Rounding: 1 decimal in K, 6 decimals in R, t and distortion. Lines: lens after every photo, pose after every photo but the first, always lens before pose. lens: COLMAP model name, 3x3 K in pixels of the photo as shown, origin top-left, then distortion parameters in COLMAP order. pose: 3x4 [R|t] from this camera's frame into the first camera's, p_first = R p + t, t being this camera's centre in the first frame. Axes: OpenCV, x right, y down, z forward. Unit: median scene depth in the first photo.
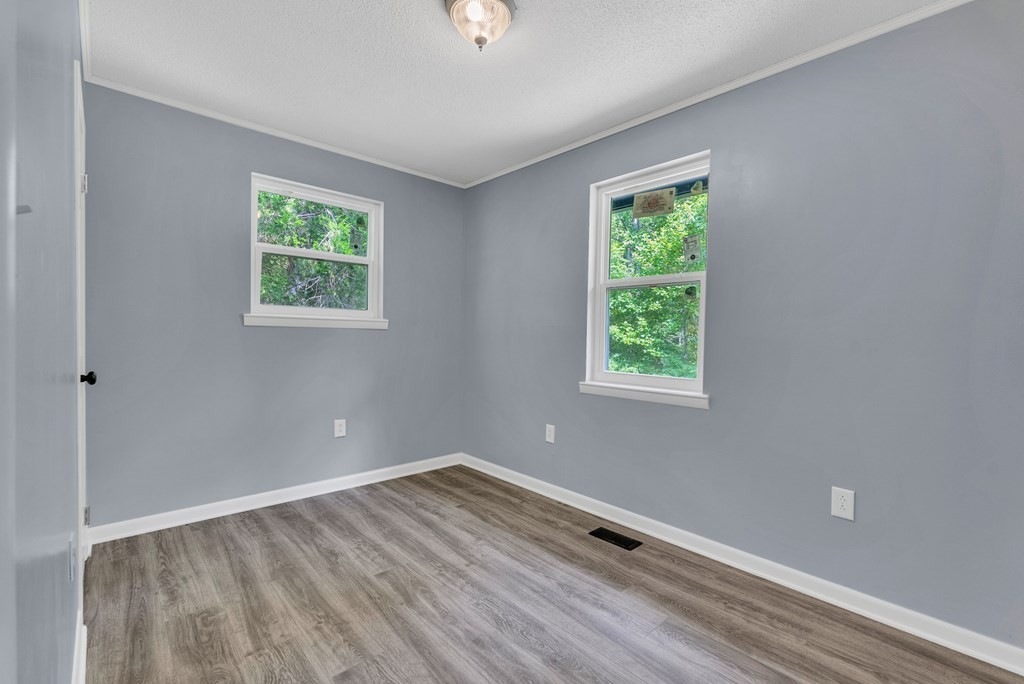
lens RADIAL K [[449.4, 0, 515.4], [0, 449.4, 344.2], [0, 0, 1]] dist [-0.002344, -0.000197]
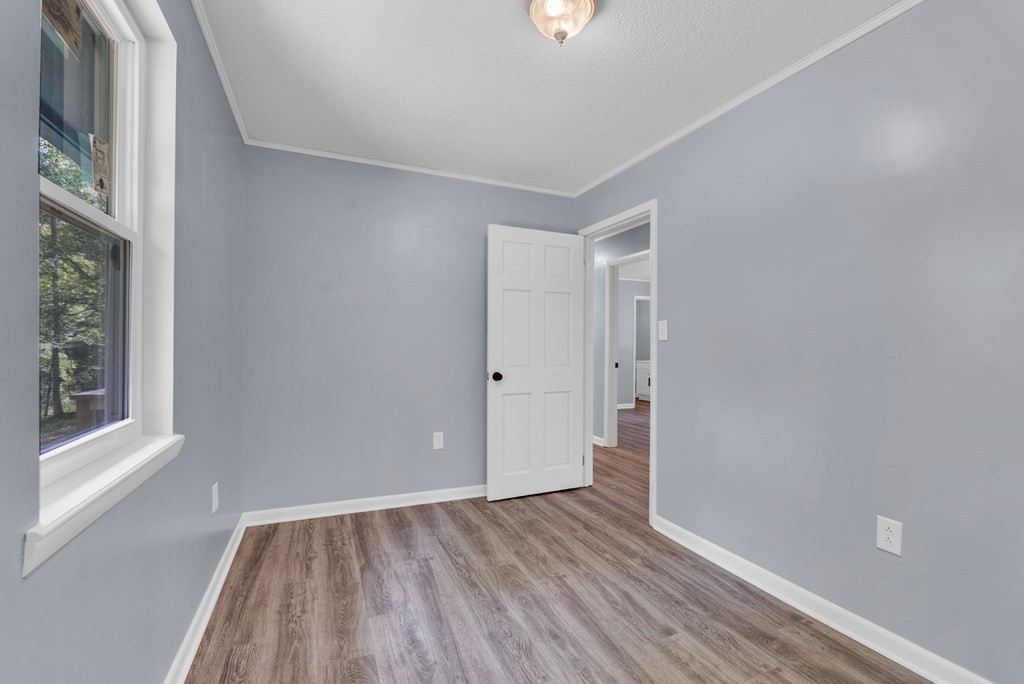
lens RADIAL K [[449.4, 0, 515.4], [0, 449.4, 344.2], [0, 0, 1]] dist [-0.002344, -0.000197]
pose [[-0.946885, -0.023088, 0.320742, -0.305509], [-0.017747, 0.999651, 0.019566, -0.048657], [-0.321082, 0.012834, -0.946965, 1.931184]]
